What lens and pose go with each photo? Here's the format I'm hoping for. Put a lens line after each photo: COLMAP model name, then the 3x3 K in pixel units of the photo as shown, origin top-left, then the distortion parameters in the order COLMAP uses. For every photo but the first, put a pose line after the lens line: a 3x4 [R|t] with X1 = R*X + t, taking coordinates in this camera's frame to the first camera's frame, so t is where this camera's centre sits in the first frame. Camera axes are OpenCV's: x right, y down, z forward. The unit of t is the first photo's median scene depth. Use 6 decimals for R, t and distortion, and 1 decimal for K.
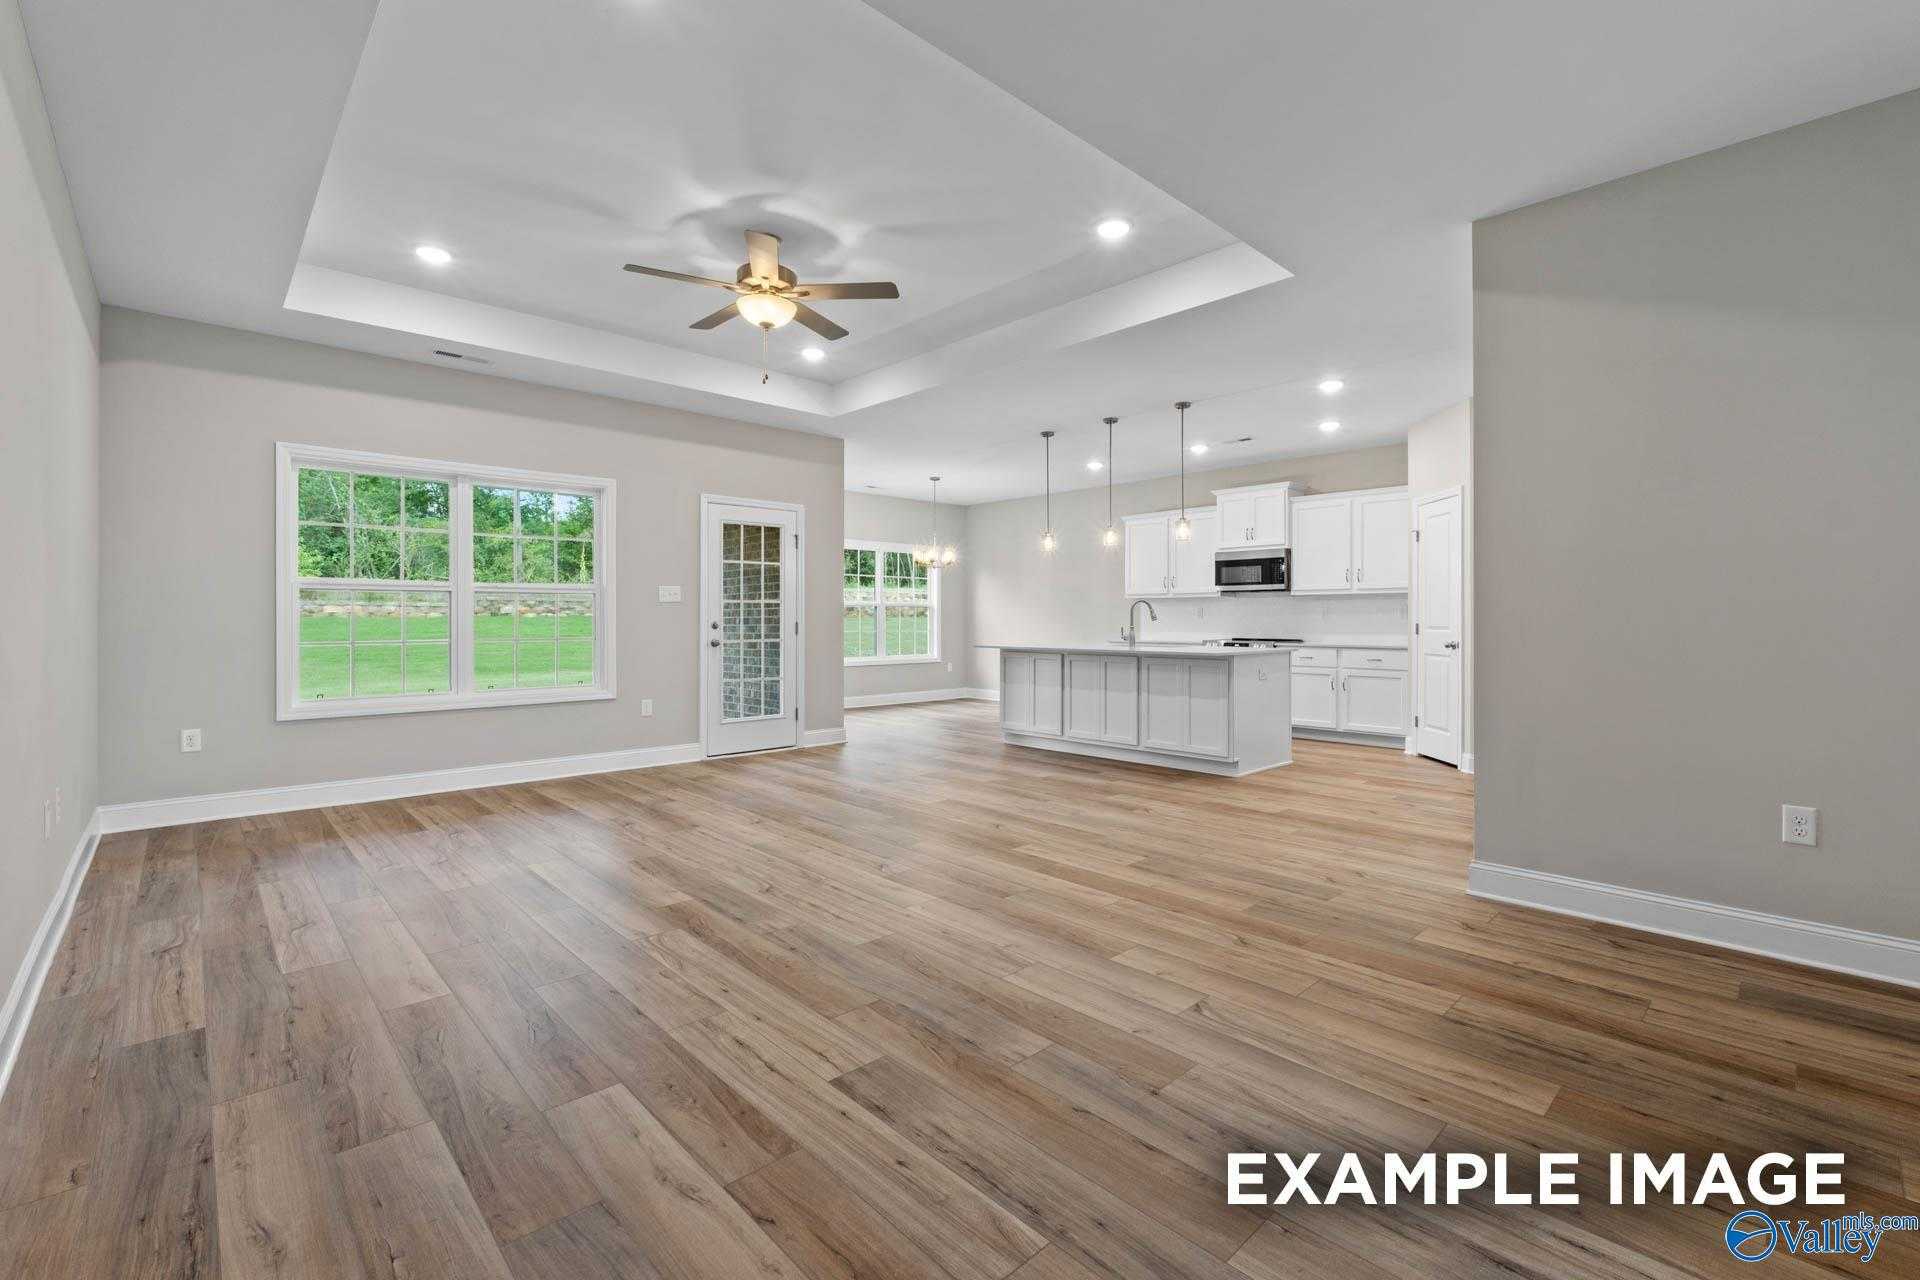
lens RADIAL K [[817.0, 0, 964.7], [0, 817.0, 627.6], [0, 0, 1]] dist [-0.000413, -0.000013]
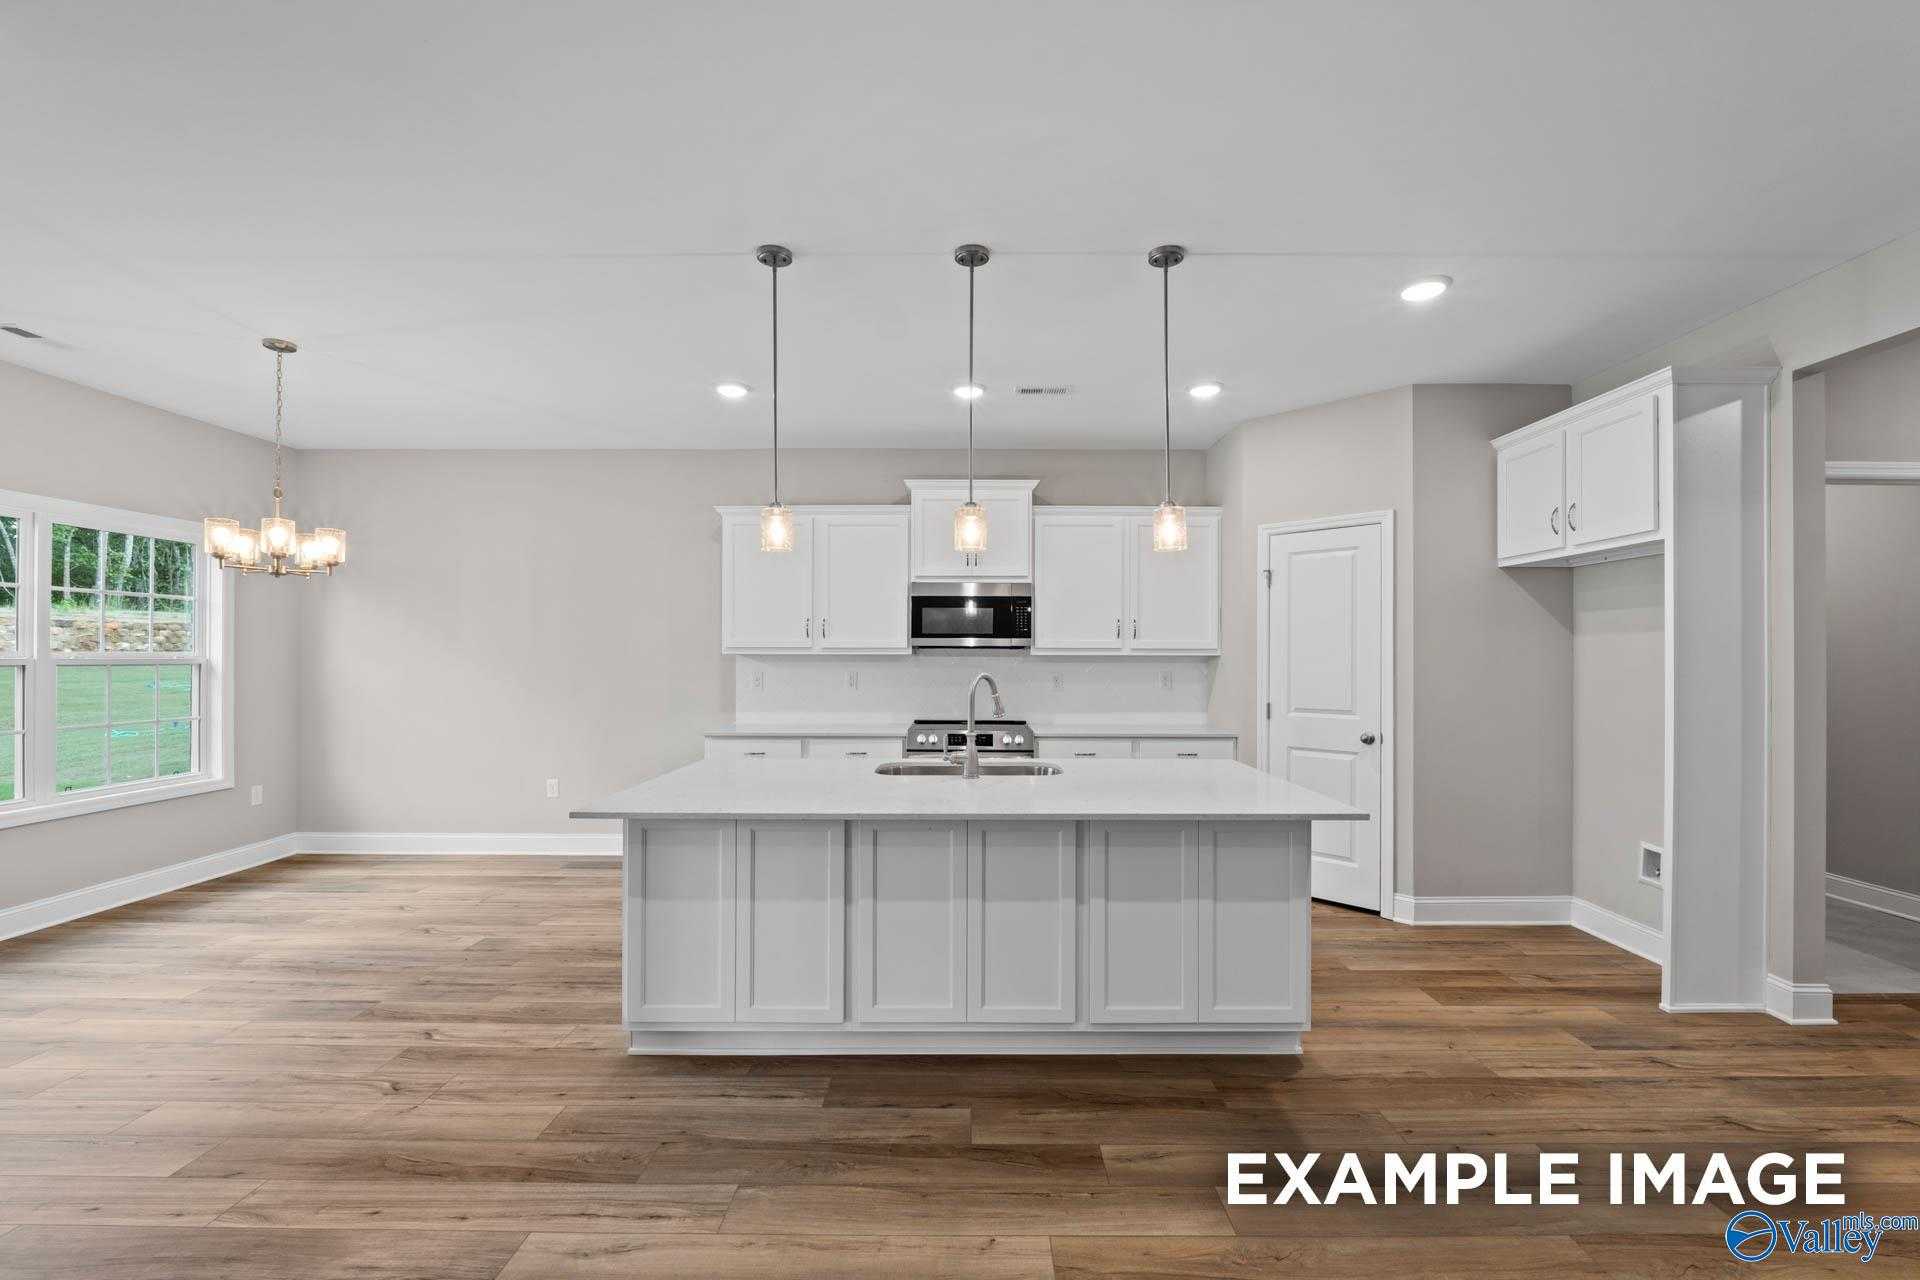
lens RADIAL K [[826.4, 0, 993.4], [0, 826.4, 660.1], [0, 0, 1]] dist [-0.000546, 0.000018]
pose [[0.689493, -0.004161, 0.724280, -0.100162], [0.006022, 0.999982, 0.000012, -0.035879], [-0.724267, 0.004353, 0.689506, 0.564482]]
